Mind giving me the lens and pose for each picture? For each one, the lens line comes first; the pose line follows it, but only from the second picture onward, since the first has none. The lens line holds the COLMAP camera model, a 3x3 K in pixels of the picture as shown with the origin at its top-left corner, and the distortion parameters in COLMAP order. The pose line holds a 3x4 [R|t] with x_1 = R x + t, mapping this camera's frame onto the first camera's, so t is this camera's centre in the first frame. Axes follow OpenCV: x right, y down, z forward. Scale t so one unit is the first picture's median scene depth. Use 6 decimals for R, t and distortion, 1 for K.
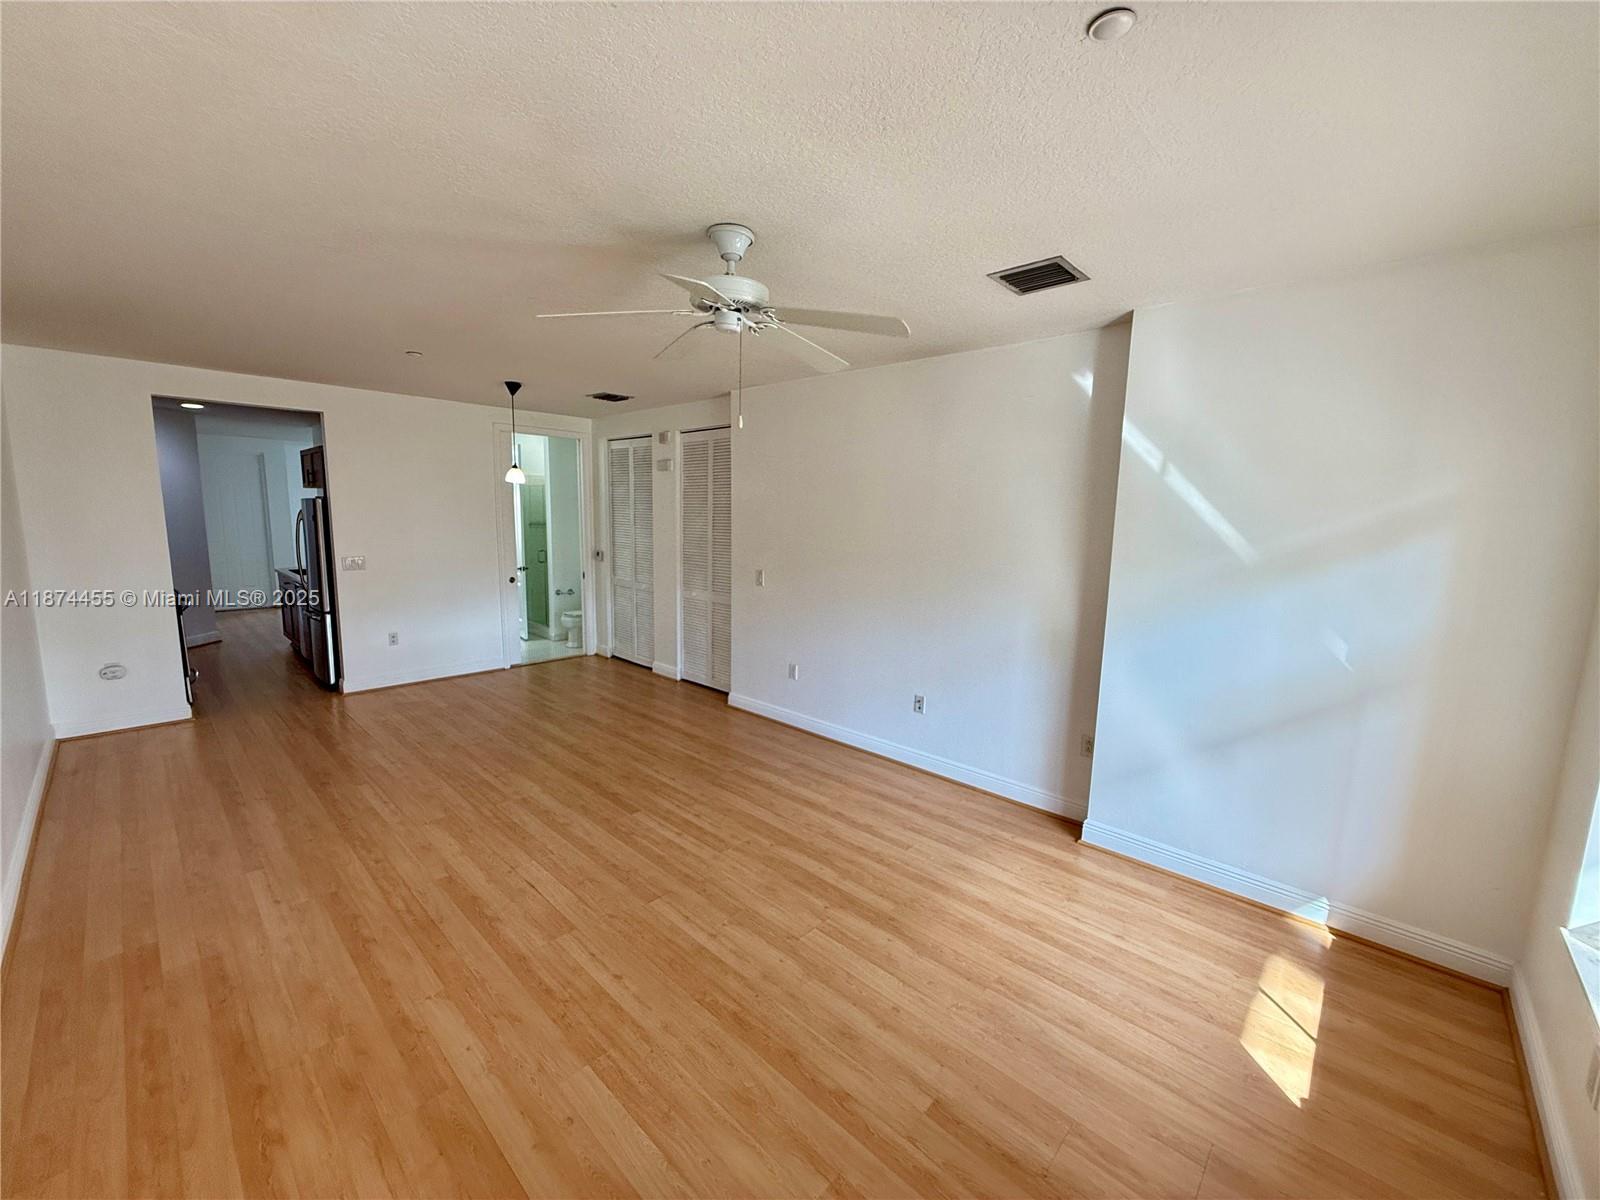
lens RADIAL K [[639.3, 0, 800.0], [0, 639.3, 600.0], [0, 0, 1]] dist [0.000043, -0.000093]
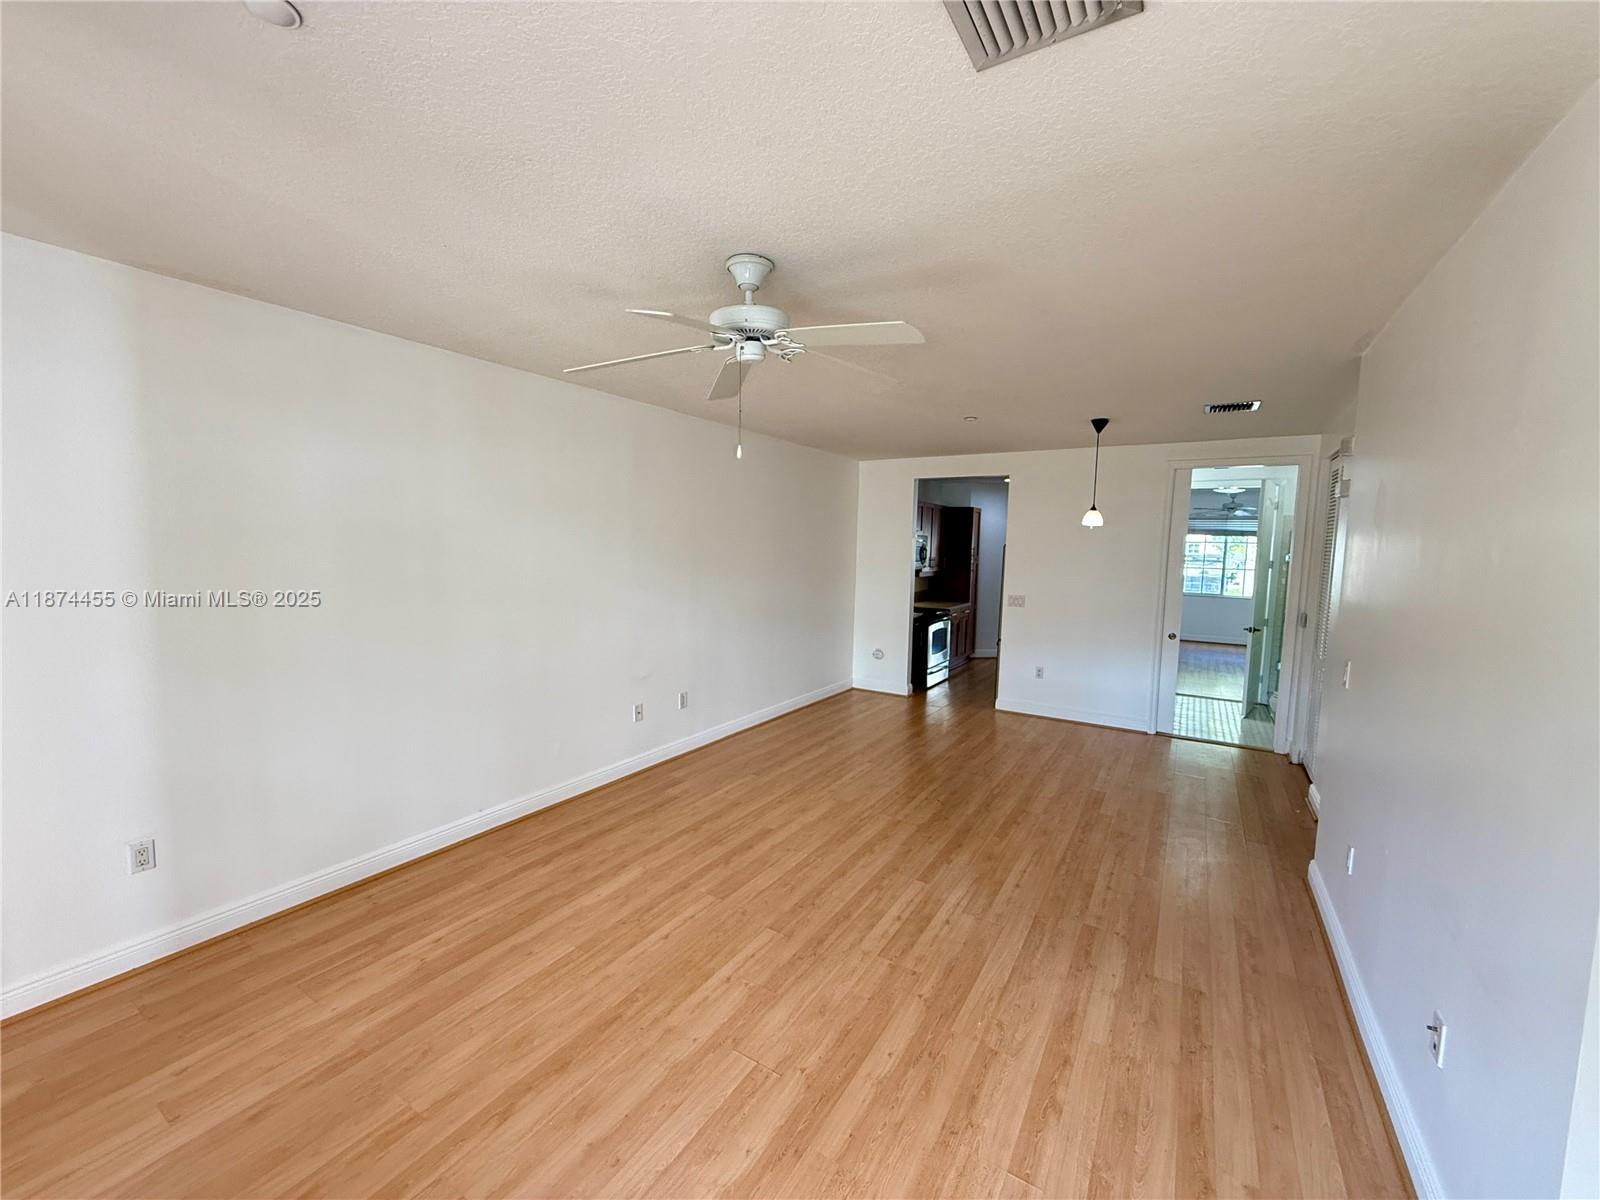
lens RADIAL K [[639.3, 0, 800.0], [0, 639.3, 600.0], [0, 0, 1]] dist [0.000043, -0.000093]
pose [[0.183647, 0.065000, -0.980841, 0.650949], [-0.147778, 0.988297, 0.037825, -0.078442], [0.971821, 0.138000, 0.191103, 0.687736]]
